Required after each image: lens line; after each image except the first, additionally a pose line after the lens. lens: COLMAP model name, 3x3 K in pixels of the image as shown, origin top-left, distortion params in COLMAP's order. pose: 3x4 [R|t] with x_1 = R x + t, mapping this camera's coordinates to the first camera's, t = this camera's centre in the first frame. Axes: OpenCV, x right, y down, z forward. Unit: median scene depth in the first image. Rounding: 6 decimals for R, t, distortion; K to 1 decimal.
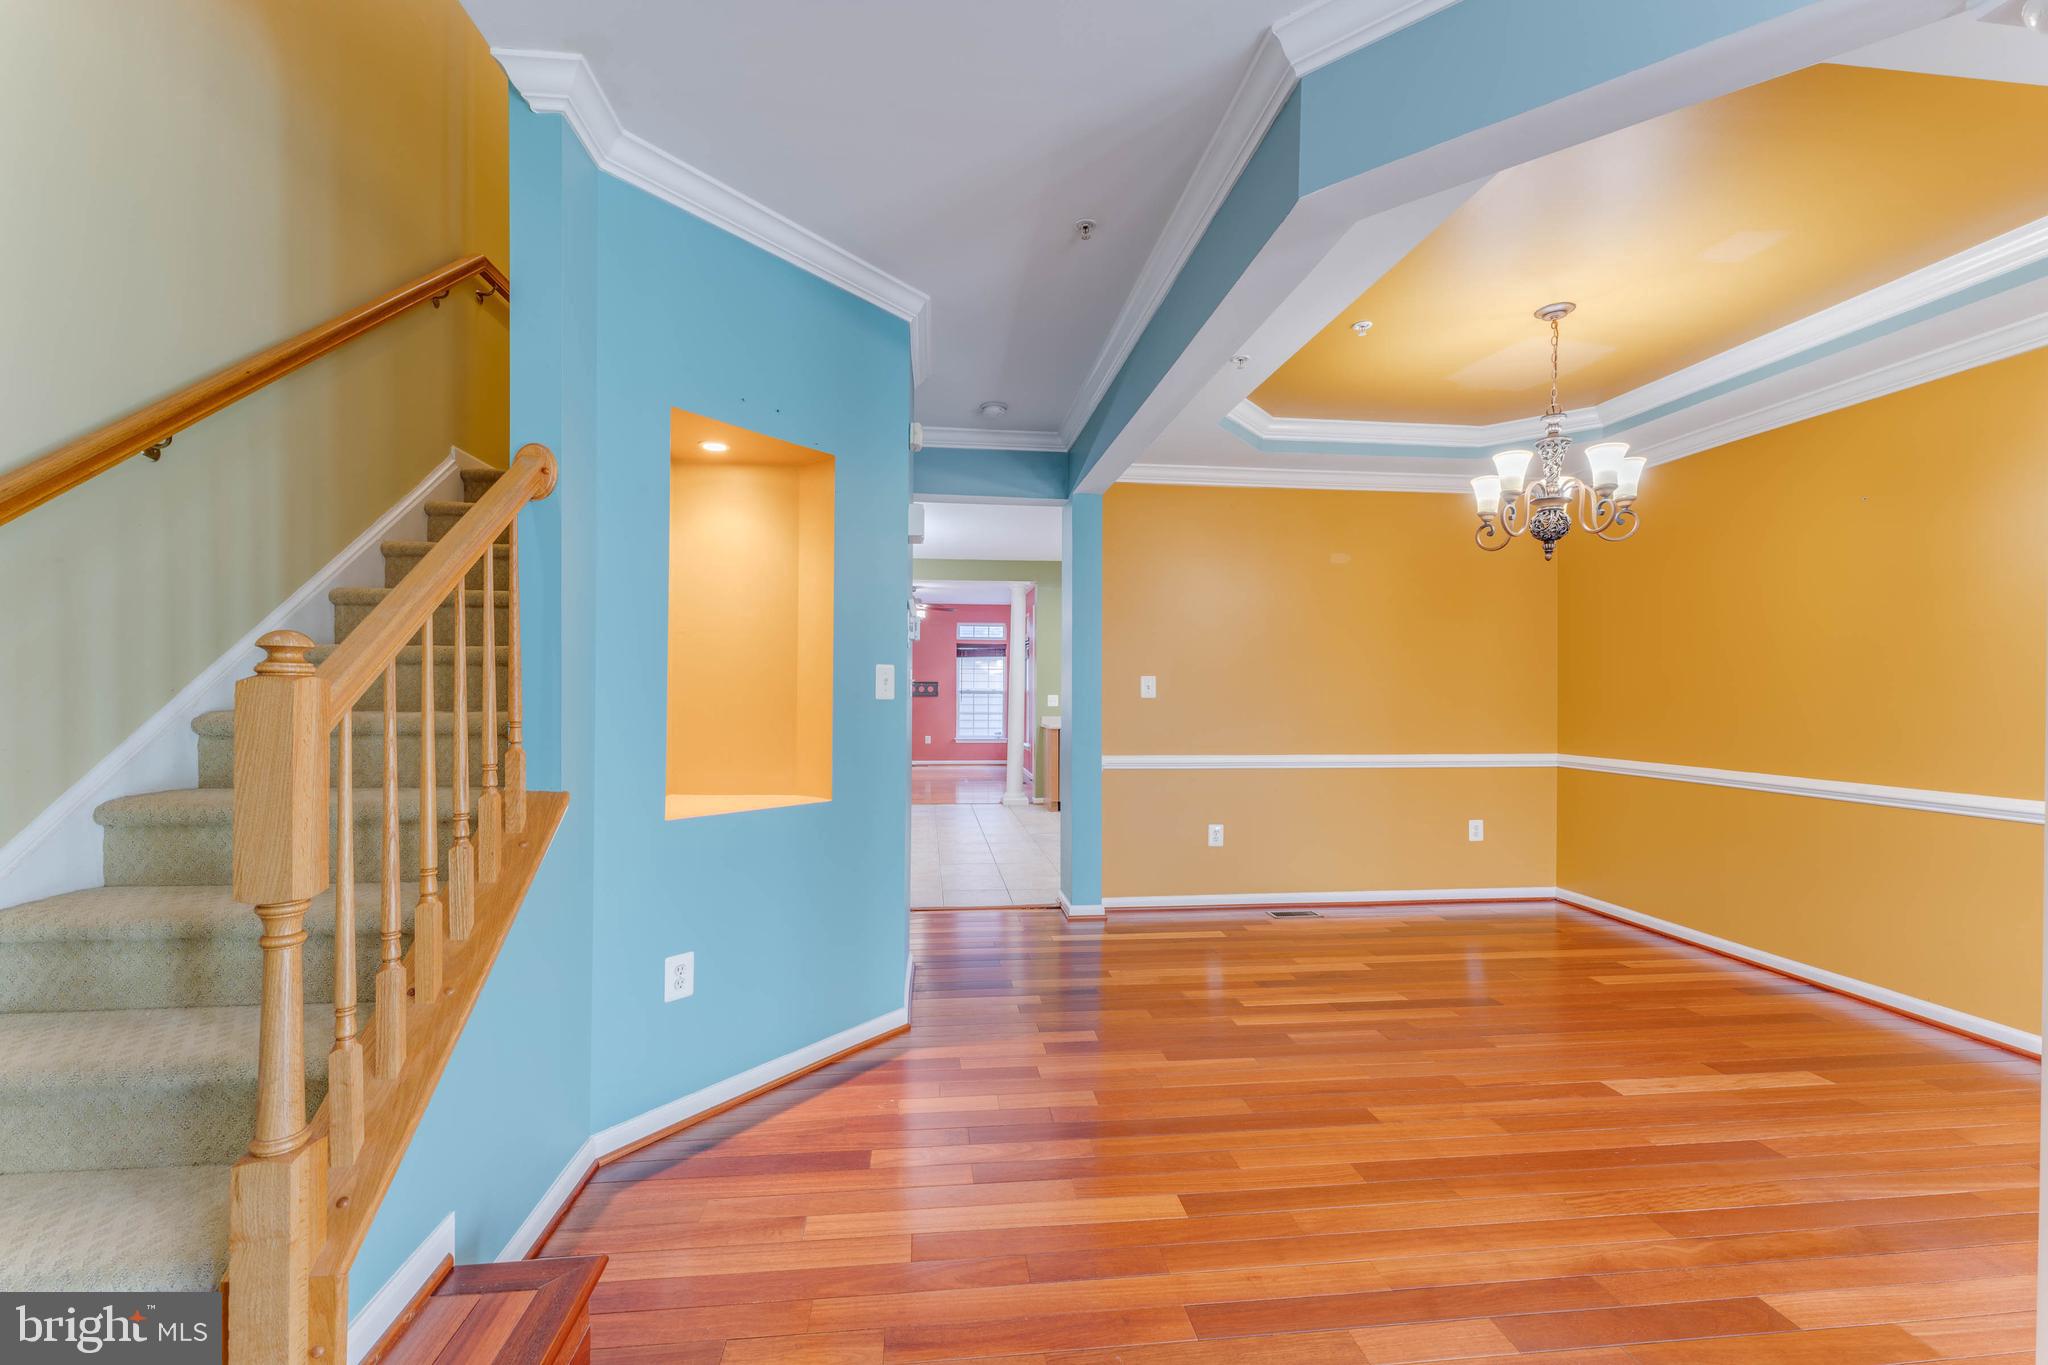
lens RADIAL K [[831.3, 0, 1024.0], [0, 831.3, 682.5], [0, 0, 1]] dist [0.001880, 0.000389]
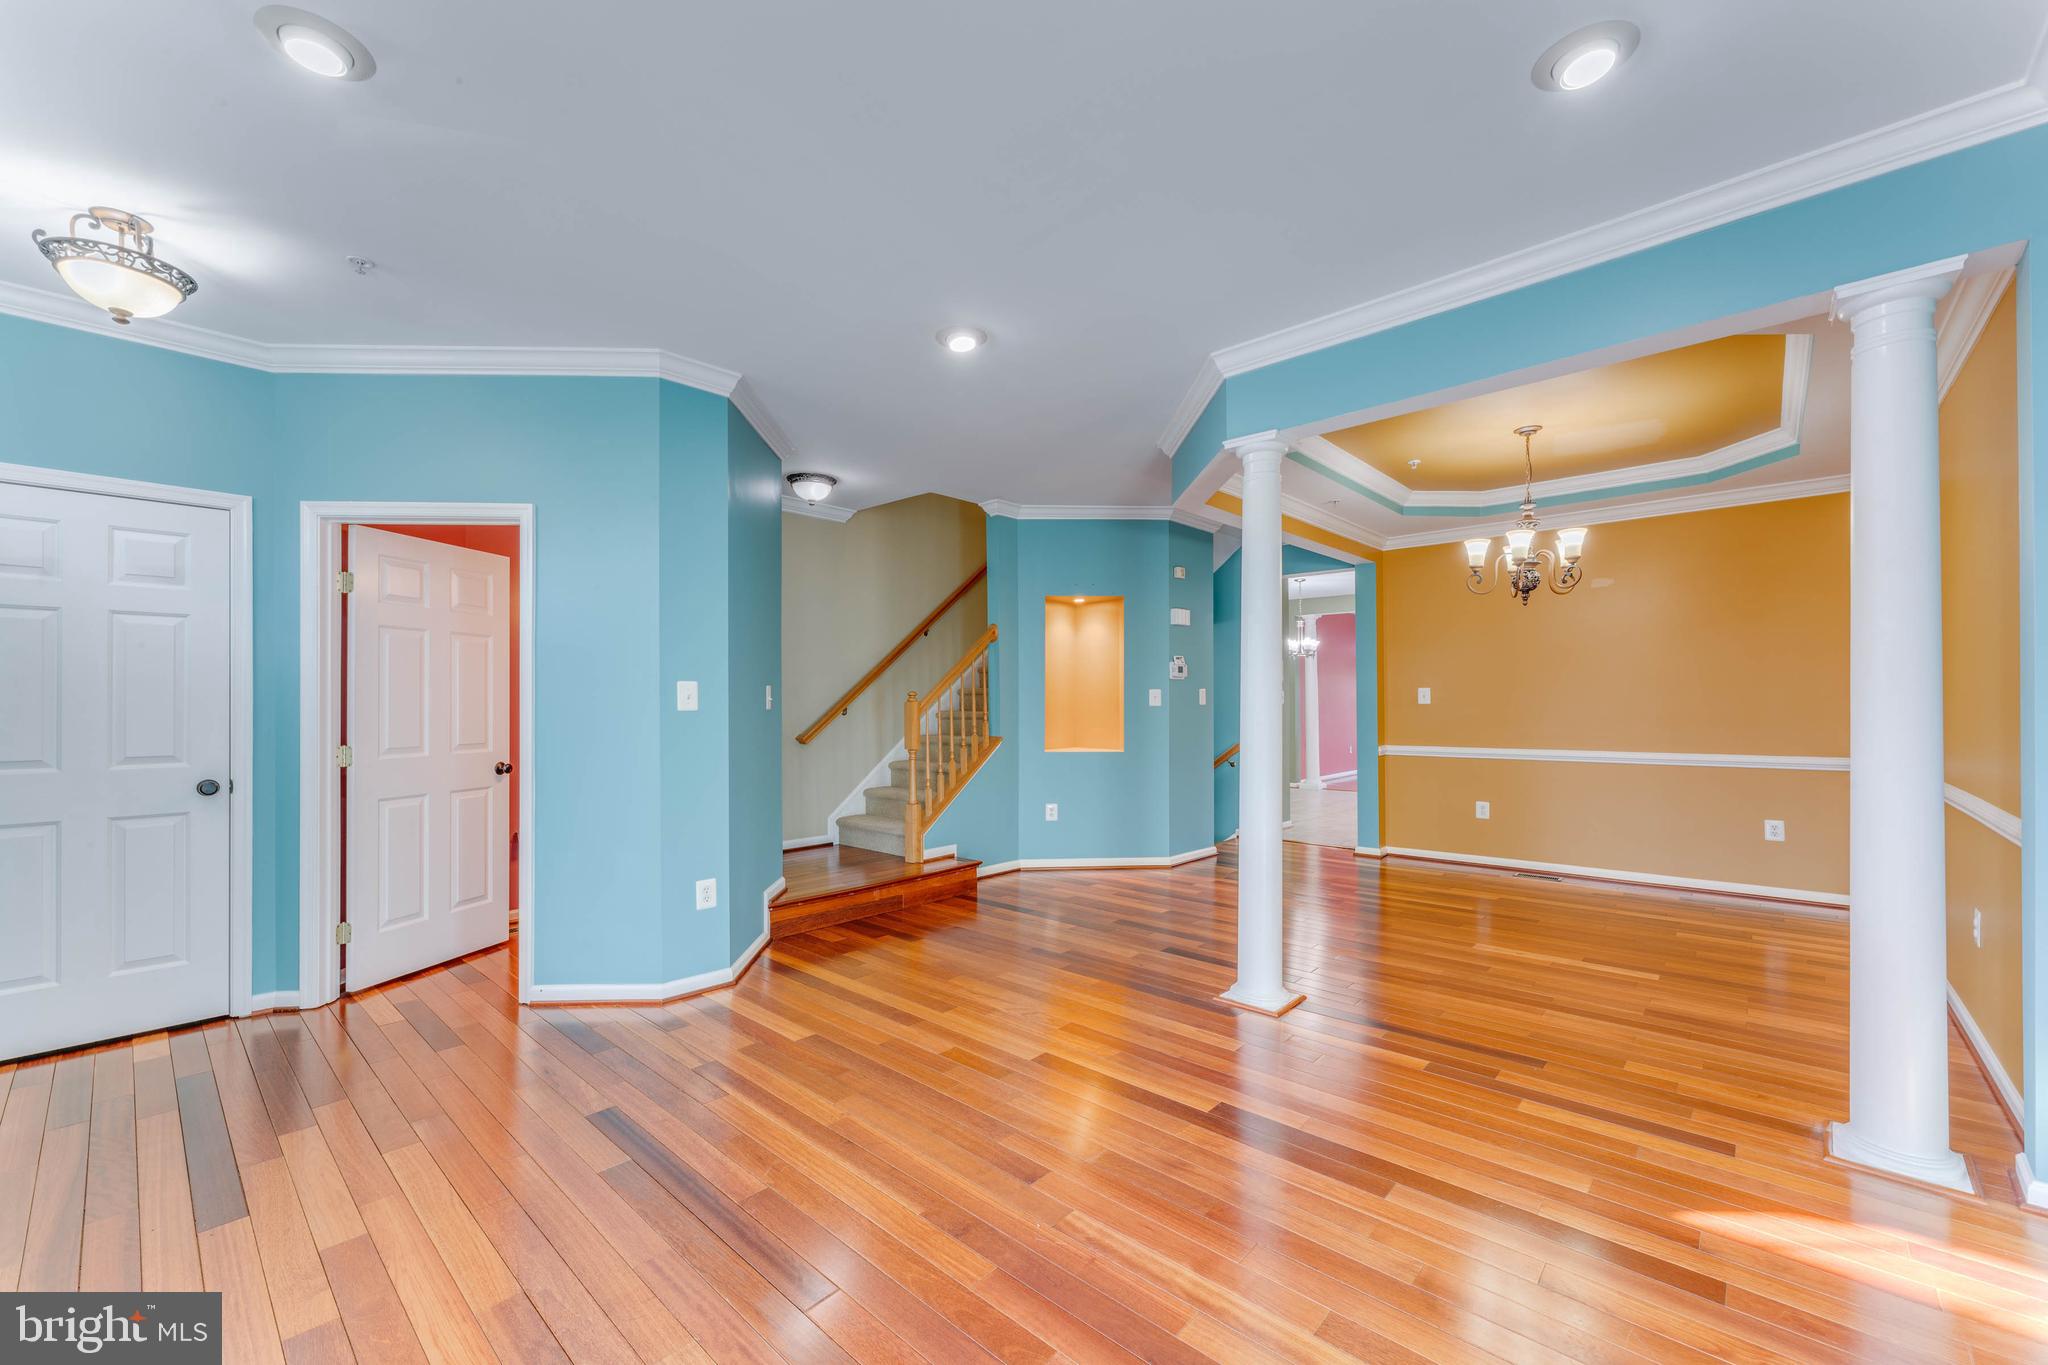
lens RADIAL K [[831.3, 0, 1024.0], [0, 831.3, 682.5], [0, 0, 1]] dist [0.001880, 0.000389]
pose [[0.656620, -0.029584, -0.753641, 1.156857], [0.018774, 0.999562, -0.022880, 0.002471], [0.753988, 0.000875, 0.656888, -0.601416]]
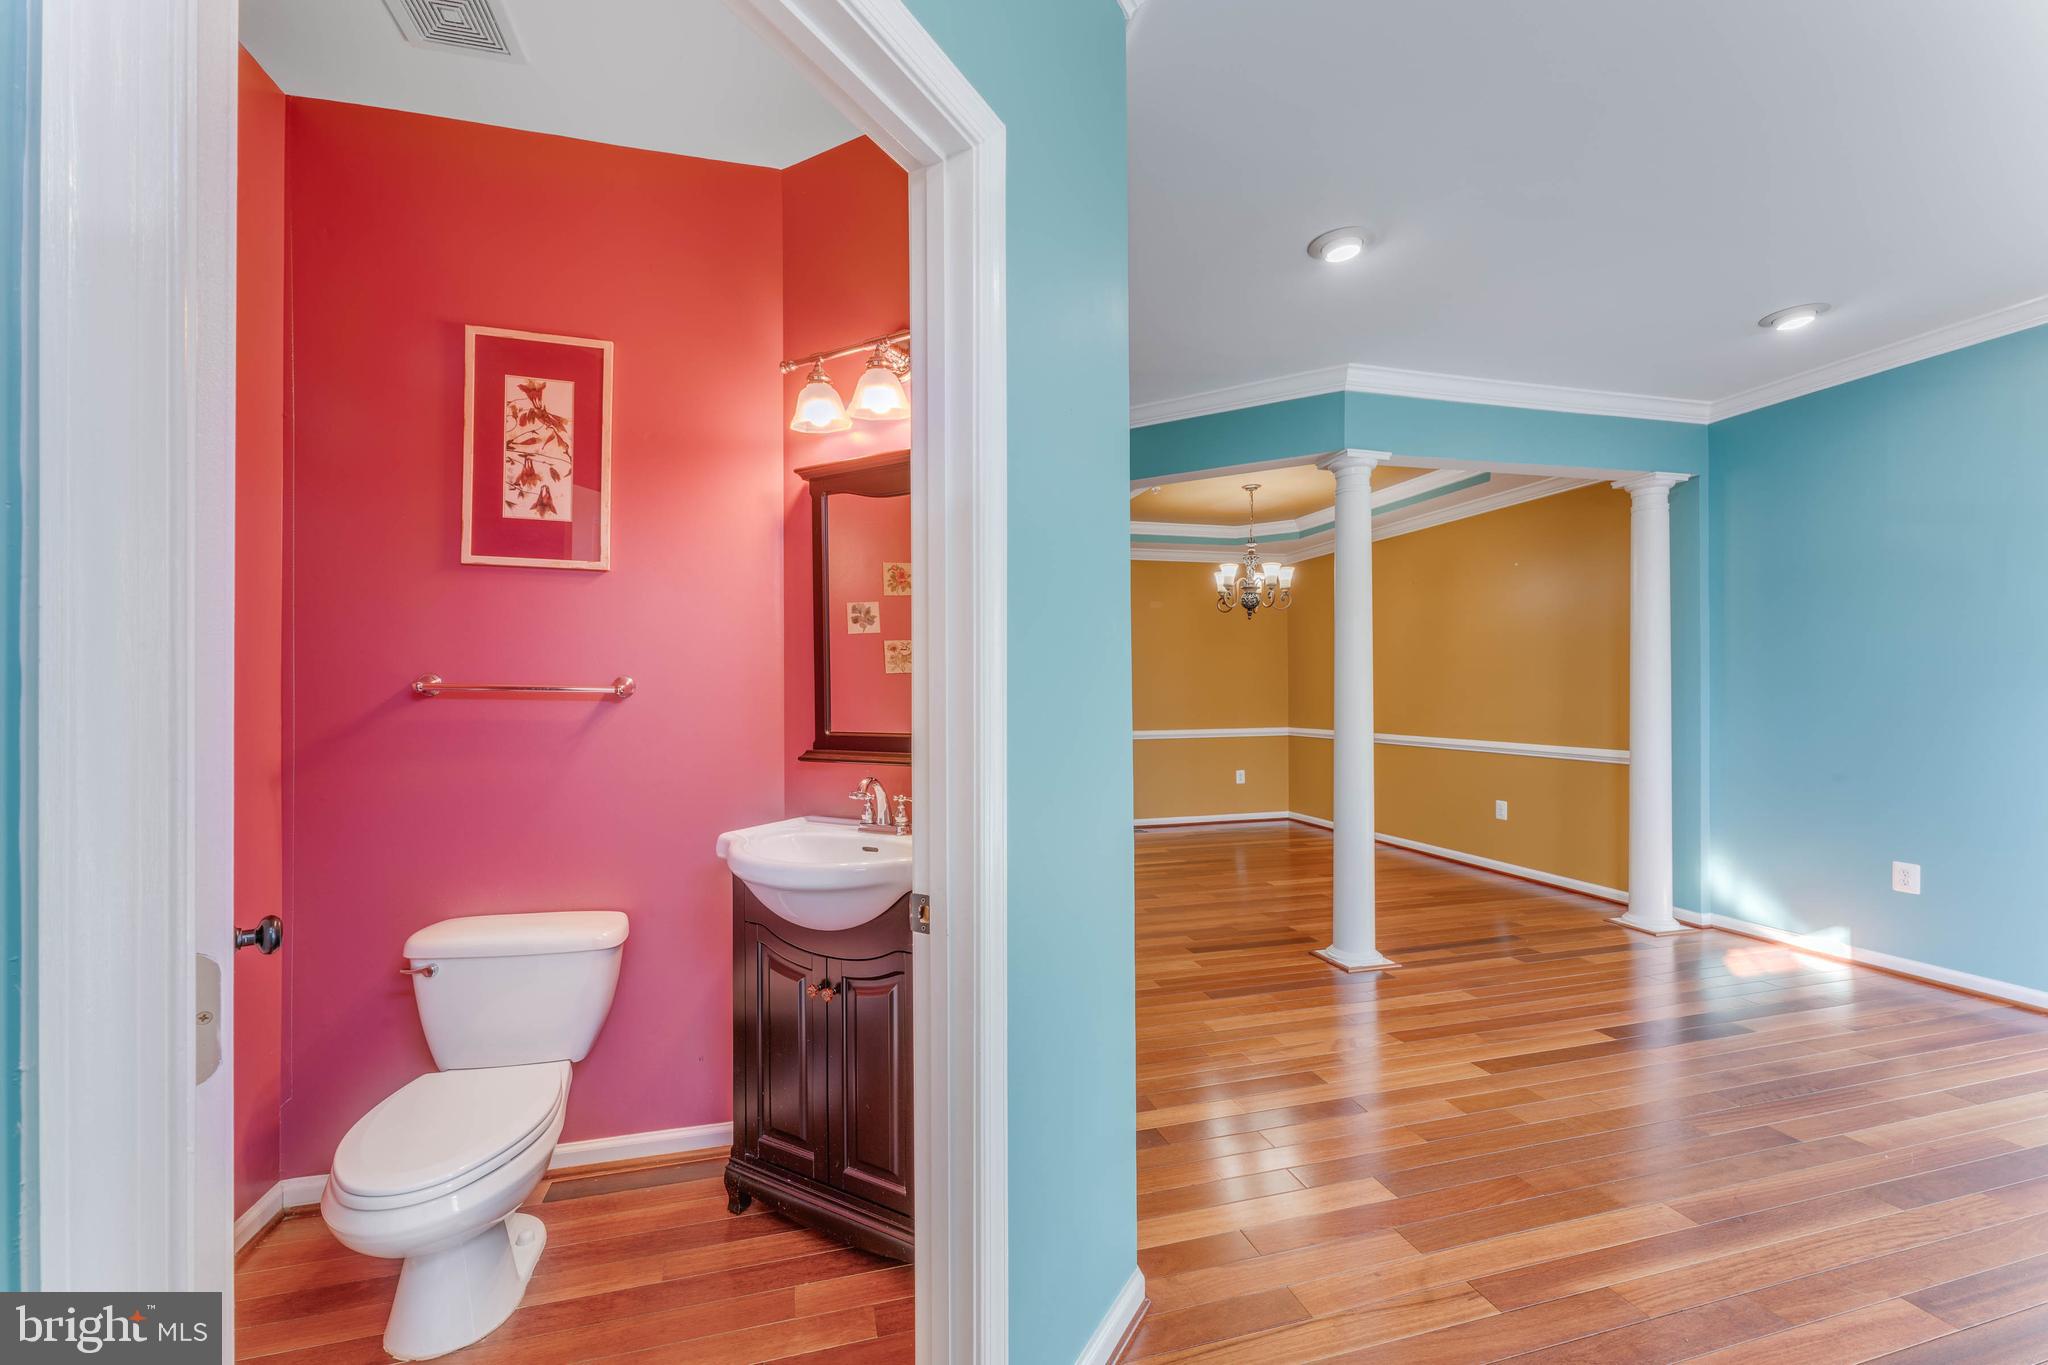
lens RADIAL K [[815.1, 0, 1024.0], [0, 815.1, 682.5], [0, 0, 1]] dist [0.006184, 0.000178]
pose [[0.987318, -0.013901, 0.158145, -0.169727], [0.014057, 0.999901, 0.000130, -0.011945], [-0.158131, 0.002095, 0.987416, -0.752183]]
